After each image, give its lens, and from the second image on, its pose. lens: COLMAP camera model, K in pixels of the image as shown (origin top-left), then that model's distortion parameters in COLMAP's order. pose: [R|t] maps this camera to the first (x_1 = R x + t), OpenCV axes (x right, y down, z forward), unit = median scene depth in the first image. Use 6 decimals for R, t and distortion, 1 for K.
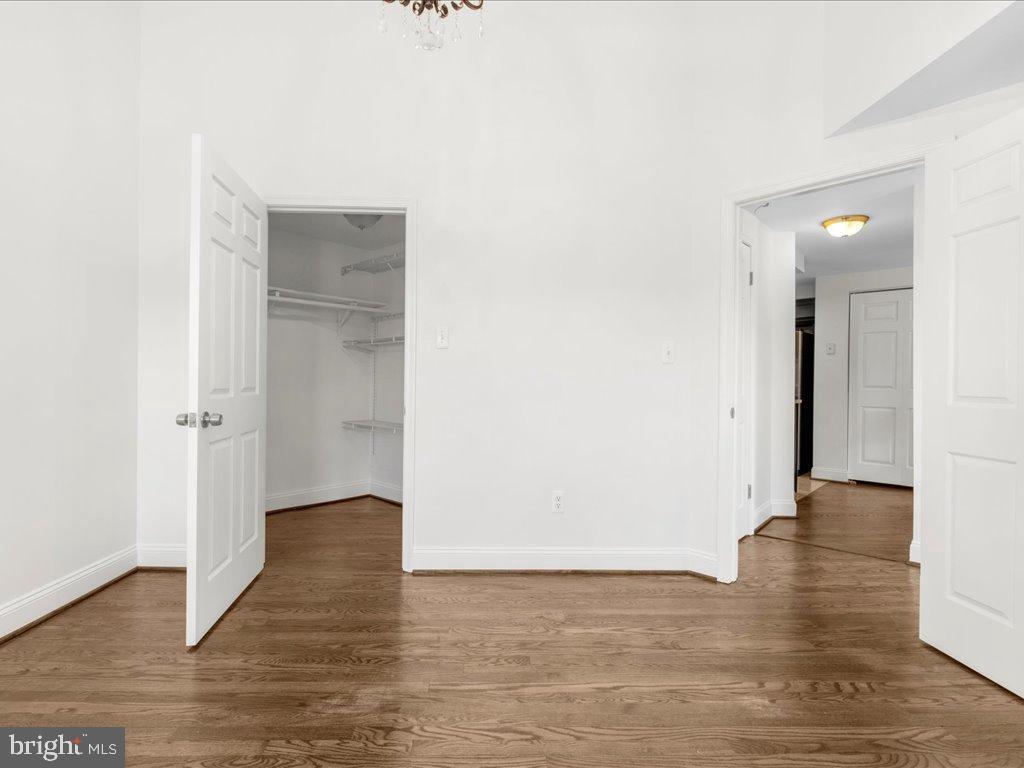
lens RADIAL K [[497.3, 0, 498.5], [0, 497.3, 380.5], [0, 0, 1]] dist [-0.002659, 0.000756]
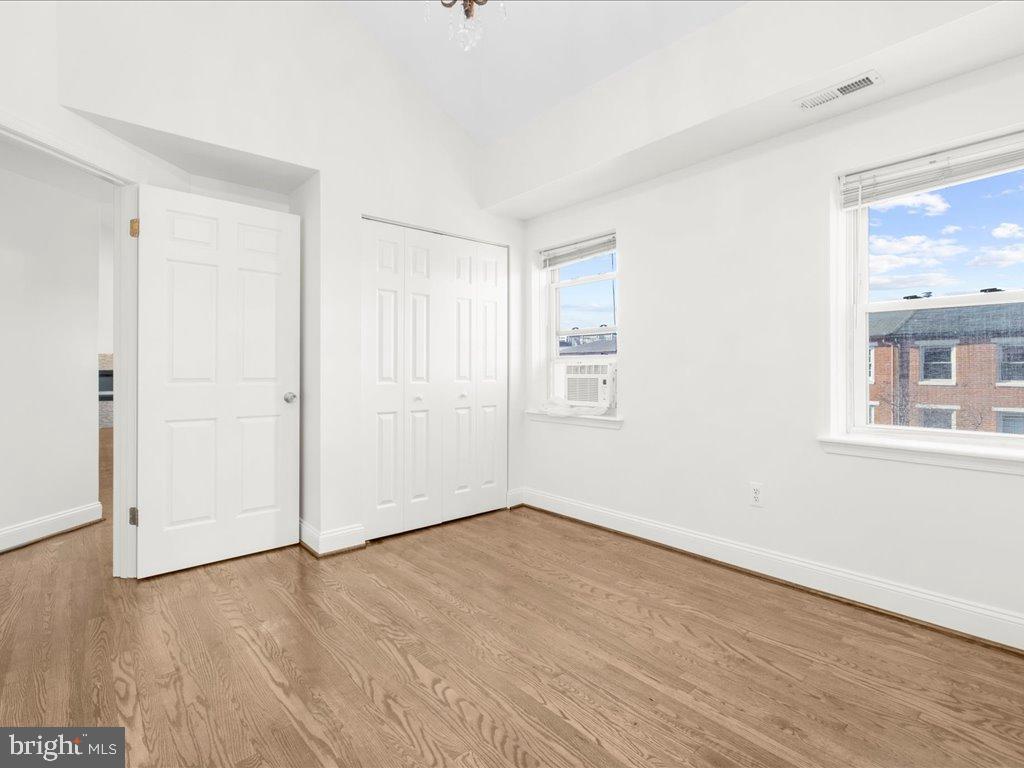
lens RADIAL K [[503.2, 0, 506.4], [0, 503.2, 369.1], [0, 0, 1]] dist [0.000925, 0.000405]
pose [[-0.621417, -0.011438, 0.783396, -0.724012], [-0.007460, 0.999934, 0.008682, -0.013994], [-0.783444, -0.000449, -0.621462, 1.130822]]
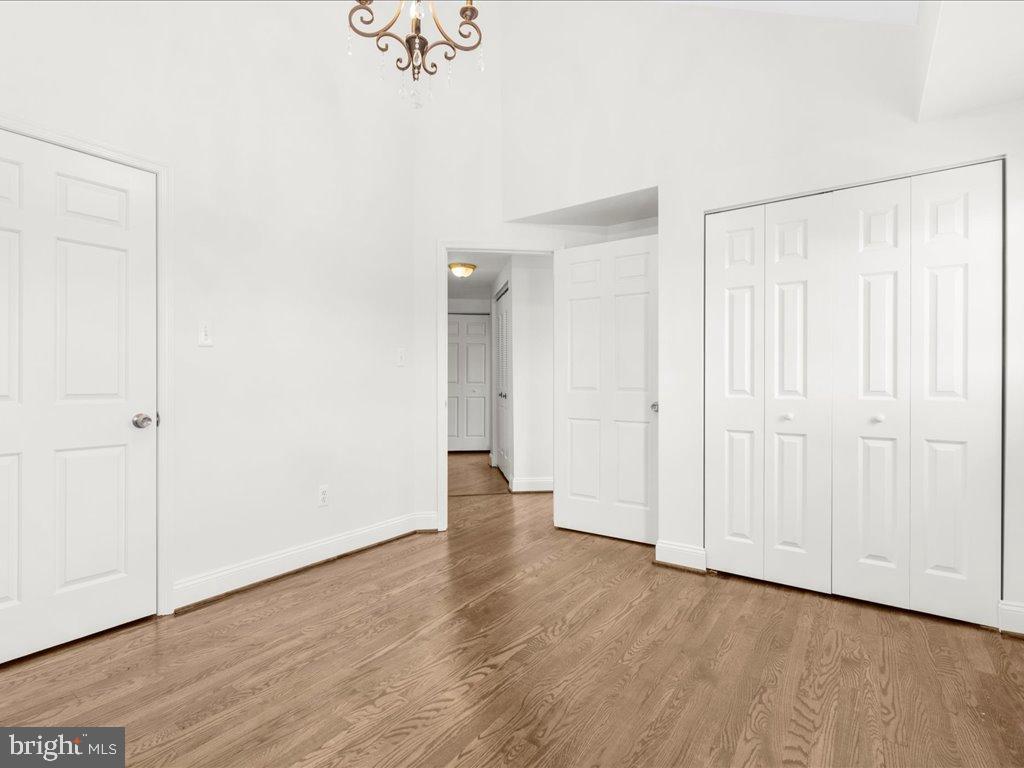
lens RADIAL K [[497.3, 0, 498.5], [0, 497.3, 380.5], [0, 0, 1]] dist [-0.002659, 0.000756]
pose [[0.616469, -0.011778, 0.787291, -0.697226], [0.007243, 0.999931, 0.009288, -0.013255], [-0.787346, -0.000023, 0.616511, 0.076854]]
